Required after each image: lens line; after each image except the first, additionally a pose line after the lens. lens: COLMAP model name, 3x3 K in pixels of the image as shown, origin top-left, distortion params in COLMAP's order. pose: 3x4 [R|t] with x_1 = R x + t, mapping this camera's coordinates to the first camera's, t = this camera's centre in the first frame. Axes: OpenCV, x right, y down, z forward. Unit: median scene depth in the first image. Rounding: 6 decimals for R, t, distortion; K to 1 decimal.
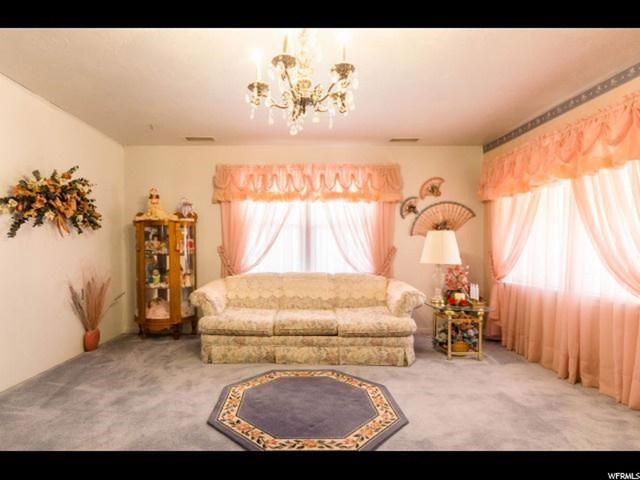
lens RADIAL K [[339.5, 0, 319.9], [0, 339.5, 258.6], [0, 0, 1]] dist [-0.000098, -0.000300]
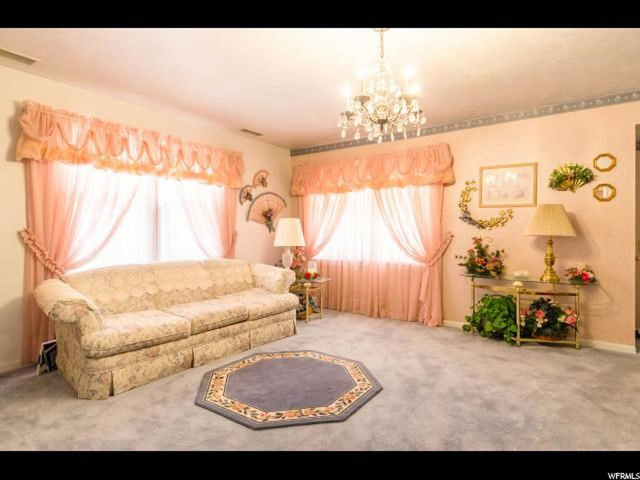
lens RADIAL K [[356.5, 0, 320.0], [0, 356.5, 240.0], [0, 0, 1]] dist [0.001681, 0.000528]
pose [[0.579952, -0.017708, 0.814458, -0.673213], [0.023352, 0.999714, 0.005108, -0.010967], [-0.814316, 0.016057, 0.580200, 0.210076]]
